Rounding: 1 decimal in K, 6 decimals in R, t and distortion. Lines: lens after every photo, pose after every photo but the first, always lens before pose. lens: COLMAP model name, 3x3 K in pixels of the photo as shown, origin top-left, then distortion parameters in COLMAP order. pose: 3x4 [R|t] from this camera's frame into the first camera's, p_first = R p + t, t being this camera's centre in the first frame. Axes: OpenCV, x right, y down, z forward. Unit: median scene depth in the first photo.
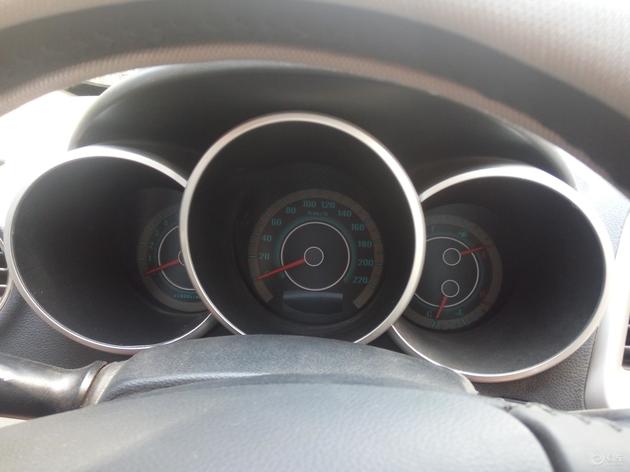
lens RADIAL K [[525.5, 0, 317.1], [0, 525.5, 243.7], [0, 0, 1]] dist [0.090932, -0.074072]
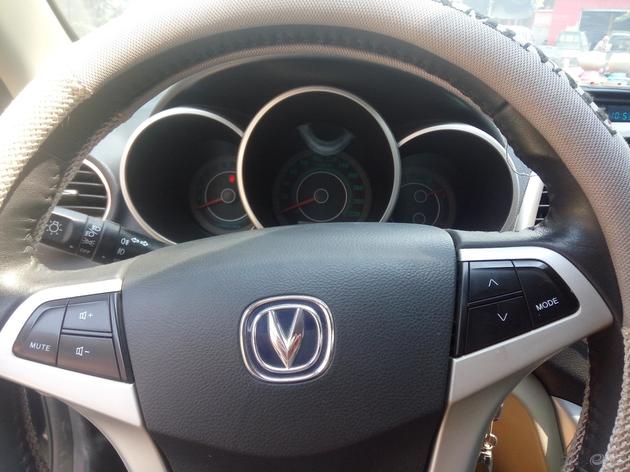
lens RADIAL K [[525.5, 0, 317.1], [0, 525.5, 240.3], [0, 0, 1]] dist [0.090932, -0.074072]
pose [[0.999077, 0.012493, 0.041107, -0.075068], [-0.012709, 0.999907, 0.004986, 0.139047], [-0.041041, -0.005504, 0.999142, -0.387568]]
